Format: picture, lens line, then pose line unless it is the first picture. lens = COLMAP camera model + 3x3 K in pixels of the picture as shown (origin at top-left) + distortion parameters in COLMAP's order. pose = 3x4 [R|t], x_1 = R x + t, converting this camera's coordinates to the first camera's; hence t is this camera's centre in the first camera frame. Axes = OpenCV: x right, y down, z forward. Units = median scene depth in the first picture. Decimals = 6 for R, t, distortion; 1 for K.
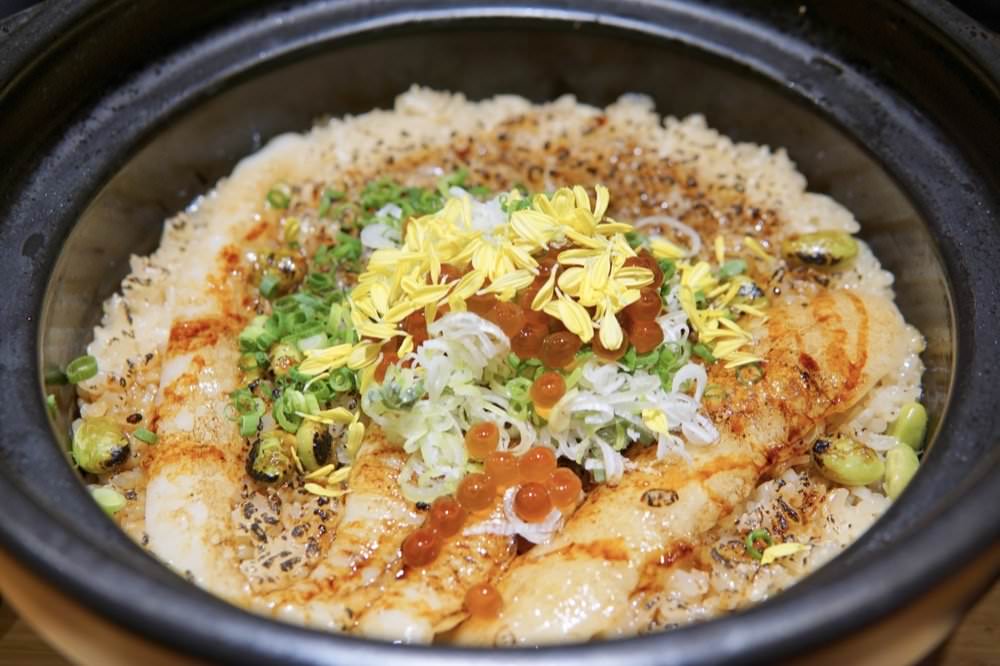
lens RADIAL K [[1461.5, 0, 500.0], [0, 1461.5, 333.0], [0, 0, 1]] dist [0.016320, 0.027484]
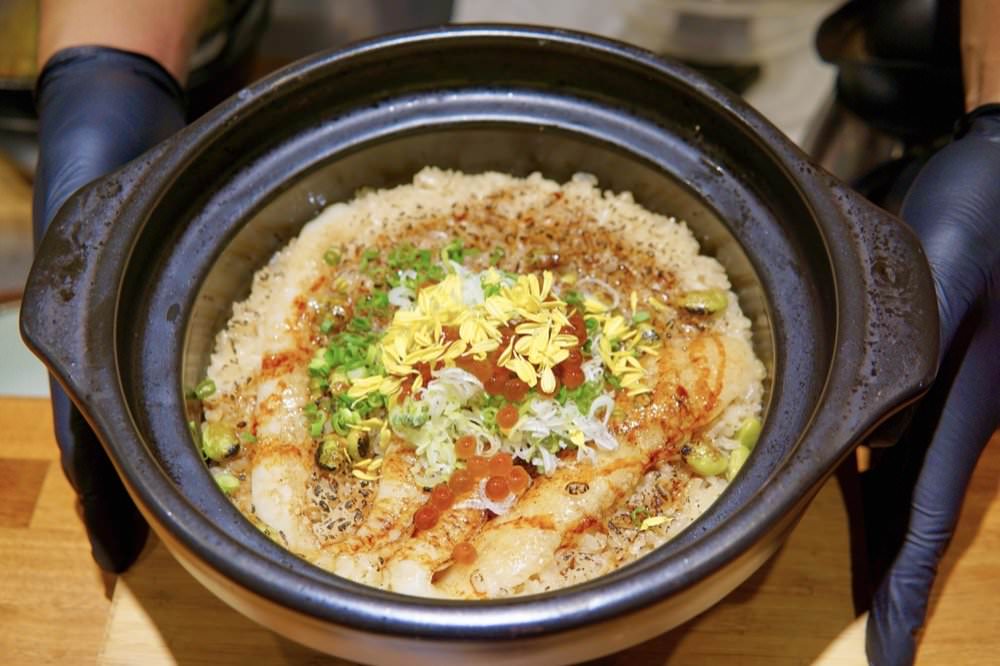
lens RADIAL K [[1461.5, 0, 500.0], [0, 1461.5, 333.0], [0, 0, 1]] dist [0.016320, 0.027484]
pose [[0.999507, 0.005901, -0.030844, 0.068202], [-0.001559, 0.990299, 0.138943, -0.251174], [0.031364, -0.138827, 0.989820, -0.499033]]
